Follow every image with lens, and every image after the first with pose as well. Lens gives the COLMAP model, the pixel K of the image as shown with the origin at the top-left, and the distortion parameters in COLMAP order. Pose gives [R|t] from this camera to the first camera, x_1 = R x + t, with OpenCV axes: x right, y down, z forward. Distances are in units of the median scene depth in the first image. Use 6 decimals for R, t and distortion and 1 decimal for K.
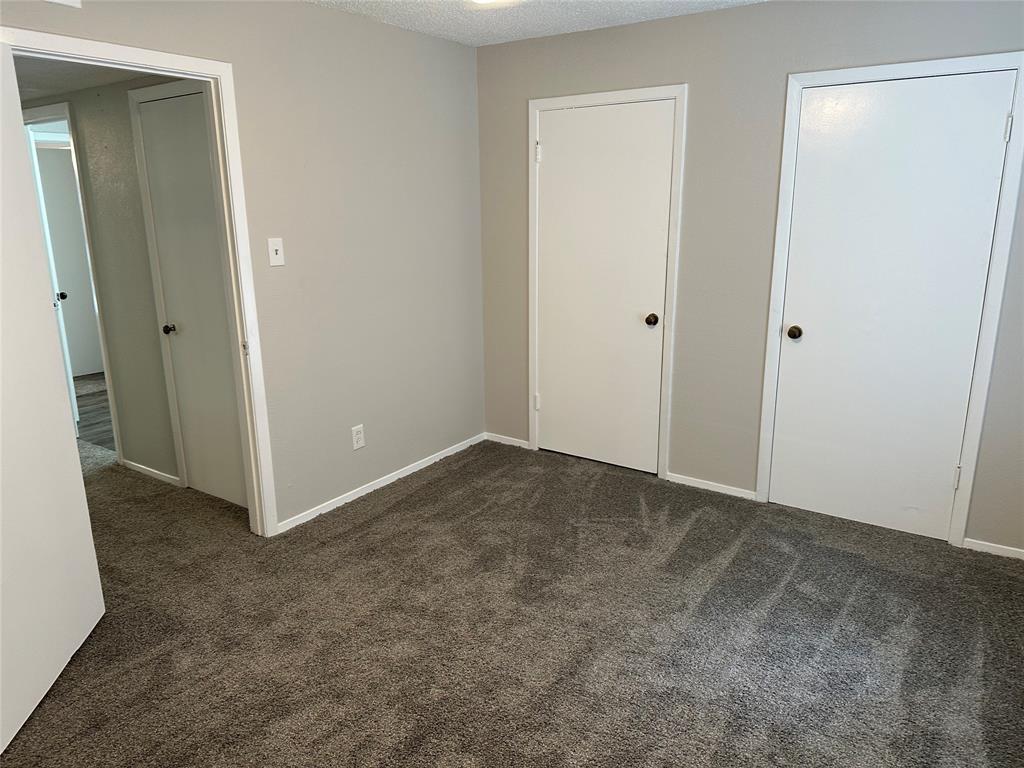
lens RADIAL K [[712.2, 0, 512.5], [0, 712.2, 375.2], [0, 0, 1]] dist [0.095015, -0.117341]
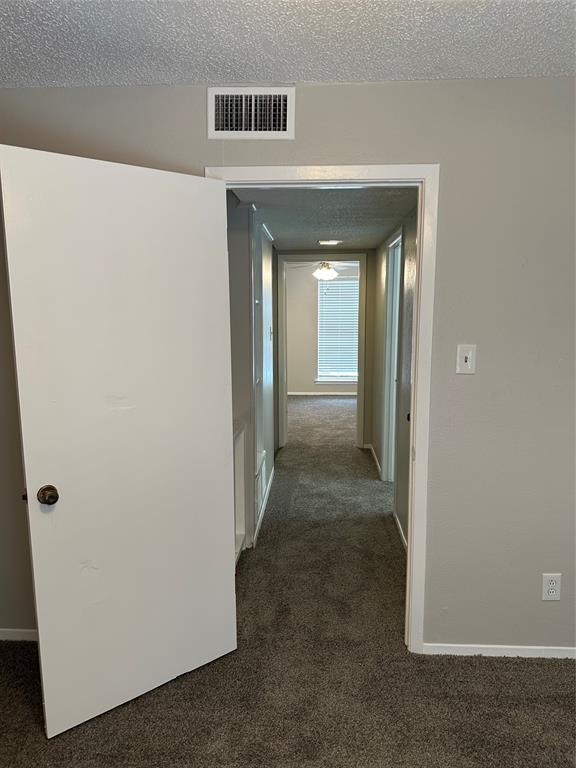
lens RADIAL K [[549.5, 0, 288.0], [0, 549.5, 384.0], [0, 0, 1]] dist [0.006148, 0.001650]
pose [[0.524002, 0.135817, -0.840819, 0.135678], [-0.202940, 0.978681, 0.031613, -0.107972], [0.827187, 0.154071, 0.540393, 0.405926]]
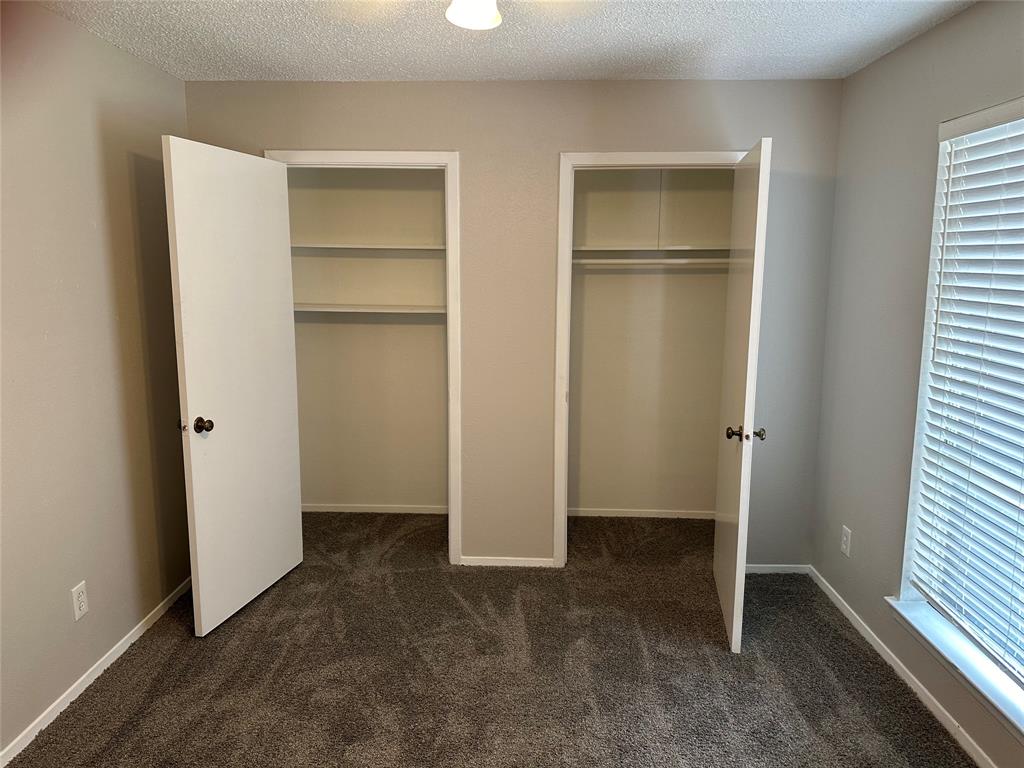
lens RADIAL K [[722.6, 0, 508.4], [0, 722.6, 375.6], [0, 0, 1]] dist [0.081781, -0.122029]
pose [[0.844673, -0.073957, 0.530149, -0.243513], [0.117471, 0.991877, -0.048796, -0.049546], [-0.522233, 0.103494, 0.846499, 0.179999]]
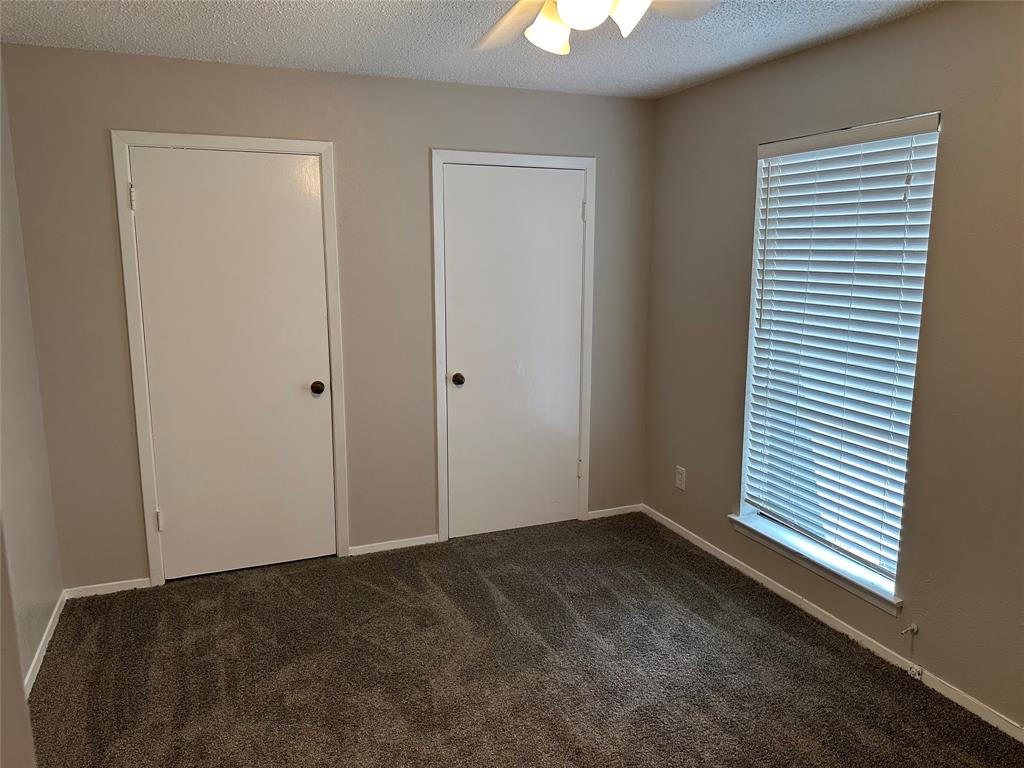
lens RADIAL K [[719.3, 0, 509.5], [0, 719.3, 368.6], [0, 0, 1]] dist [0.066483, -0.089664]
pose [[0.563695, -0.129582, 0.815755, -0.464785], [0.194666, 0.980639, 0.021257, -0.082124], [-0.802716, 0.146817, 0.578006, 0.301741]]
